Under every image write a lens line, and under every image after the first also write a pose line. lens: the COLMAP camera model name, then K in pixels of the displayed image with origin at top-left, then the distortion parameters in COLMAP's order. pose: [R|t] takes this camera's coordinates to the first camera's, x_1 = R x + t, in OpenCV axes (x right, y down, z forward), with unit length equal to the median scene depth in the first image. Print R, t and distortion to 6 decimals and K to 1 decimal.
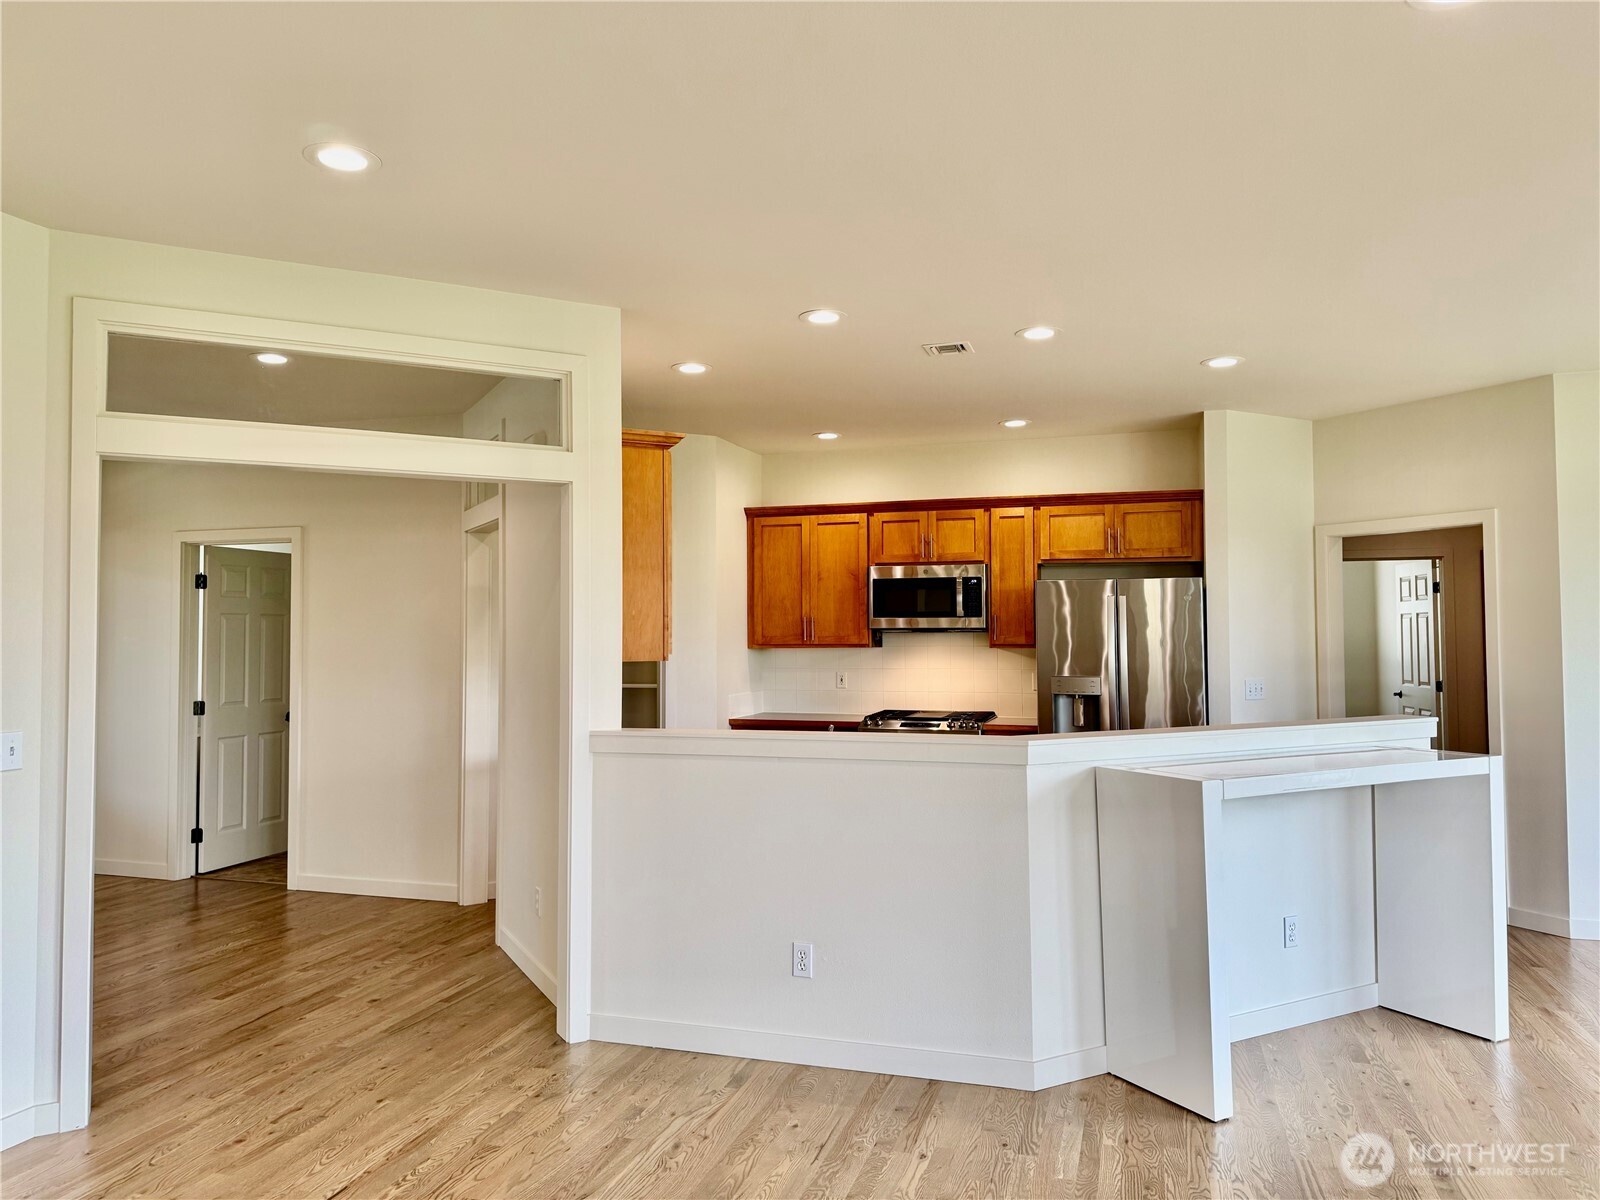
lens RADIAL K [[1119.5, 0, 800.0], [0, 1119.5, 600.0], [0, 0, 1]] dist [-0.021840, -0.006095]
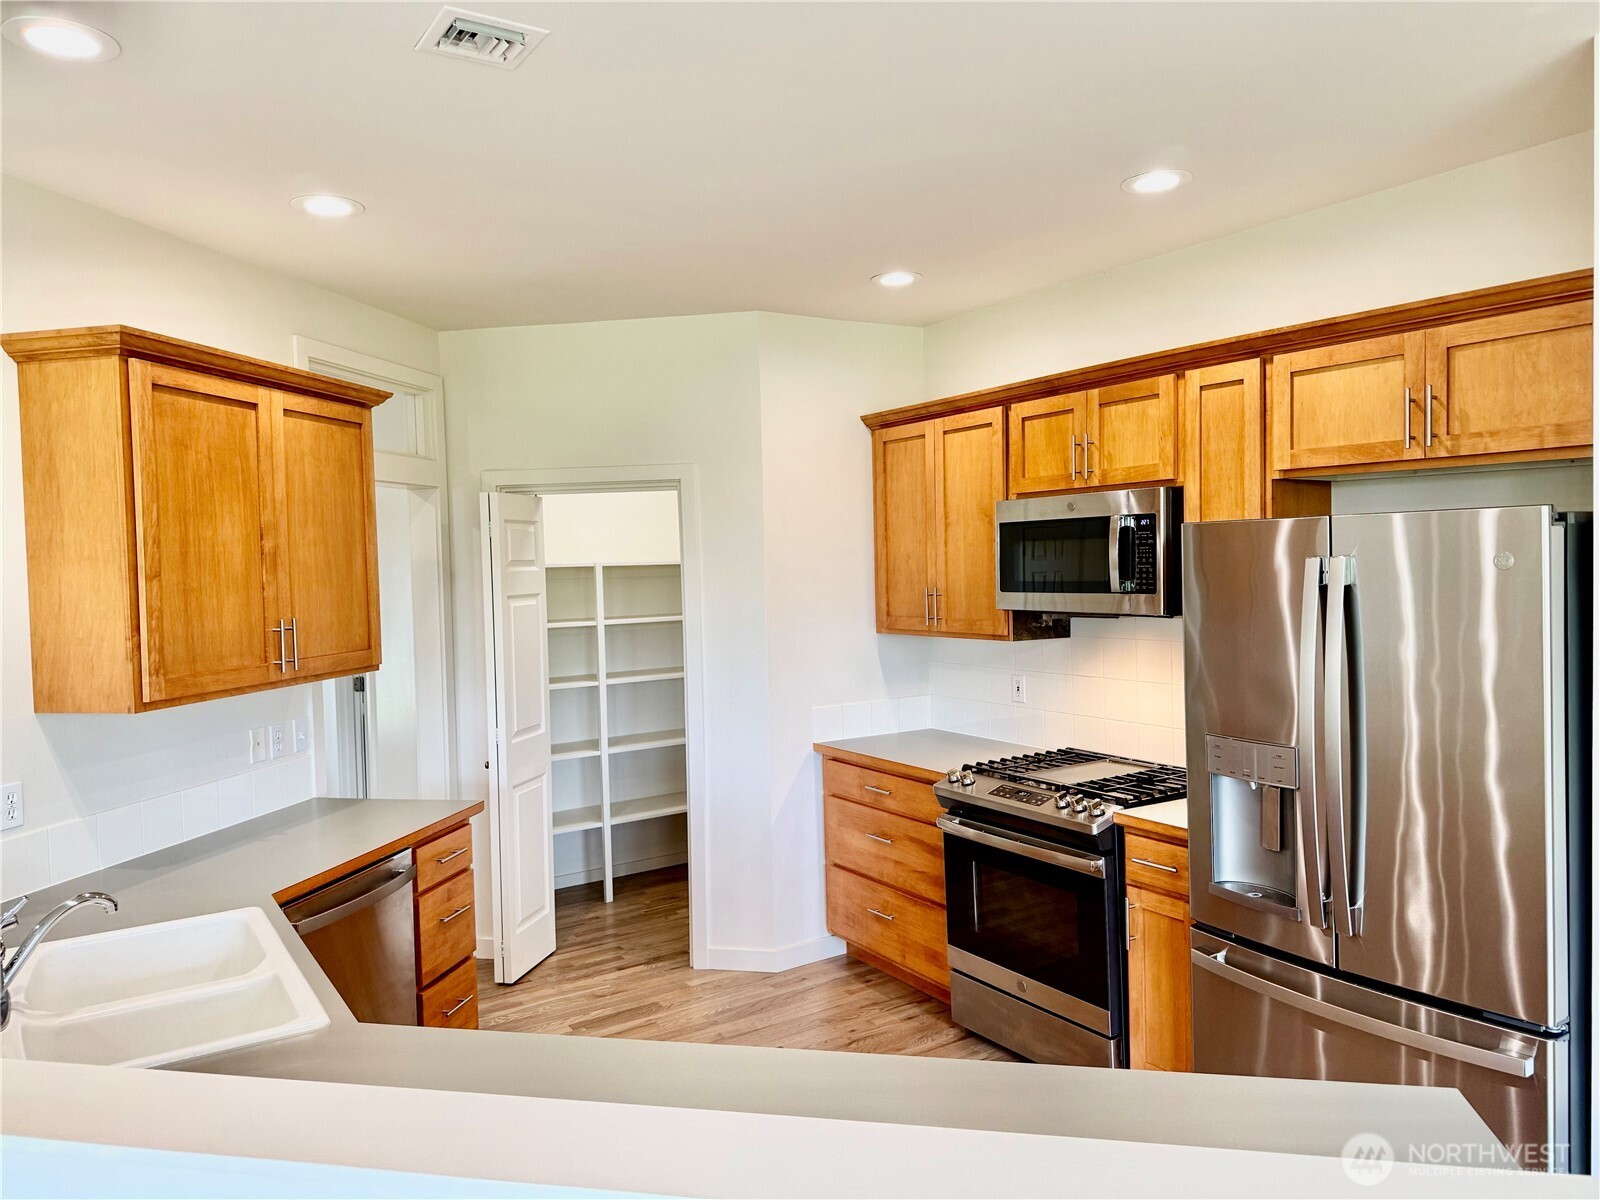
lens RADIAL K [[1119.5, 0, 800.0], [0, 1119.5, 600.0], [0, 0, 1]] dist [-0.021840, -0.006095]
pose [[0.781880, 0.005574, -0.623404, 0.340113], [0.040347, 0.997411, 0.059522, -0.017625], [0.622122, -0.071691, 0.779631, 0.496557]]
